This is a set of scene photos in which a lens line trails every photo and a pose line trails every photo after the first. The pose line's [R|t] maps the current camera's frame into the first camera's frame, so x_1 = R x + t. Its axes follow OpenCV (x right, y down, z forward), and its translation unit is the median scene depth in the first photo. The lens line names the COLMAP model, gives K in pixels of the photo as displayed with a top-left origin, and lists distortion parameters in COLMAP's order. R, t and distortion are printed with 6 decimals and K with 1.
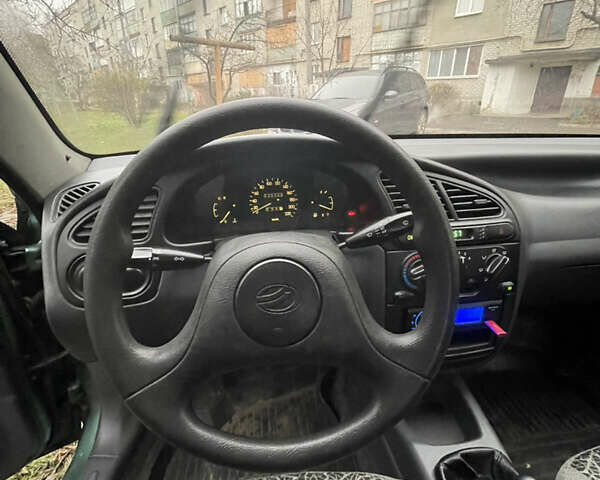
lens RADIAL K [[325.3, 0, 300.0], [0, 325.3, 240.0], [0, 0, 1]] dist [-0.010806, 0.000788]
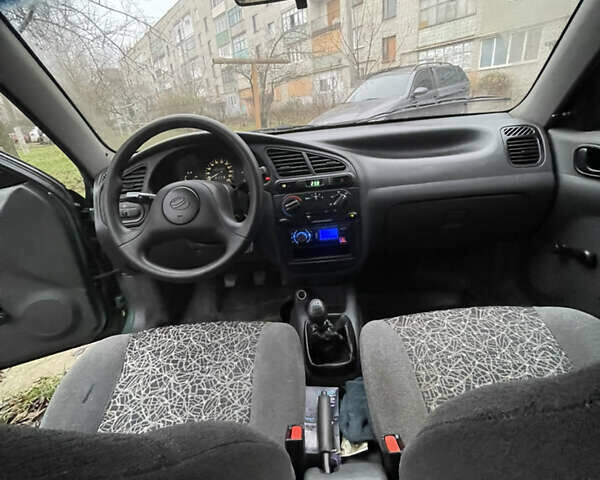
lens RADIAL K [[313.7, 0, 300.0], [0, 313.7, 240.0], [0, 0, 1]] dist [-0.005009, -0.000450]
pose [[0.987545, -0.026899, -0.155021, 0.570145], [0.026352, 0.999637, -0.005583, 0.246494], [0.155115, 0.001428, 0.987895, -0.531913]]
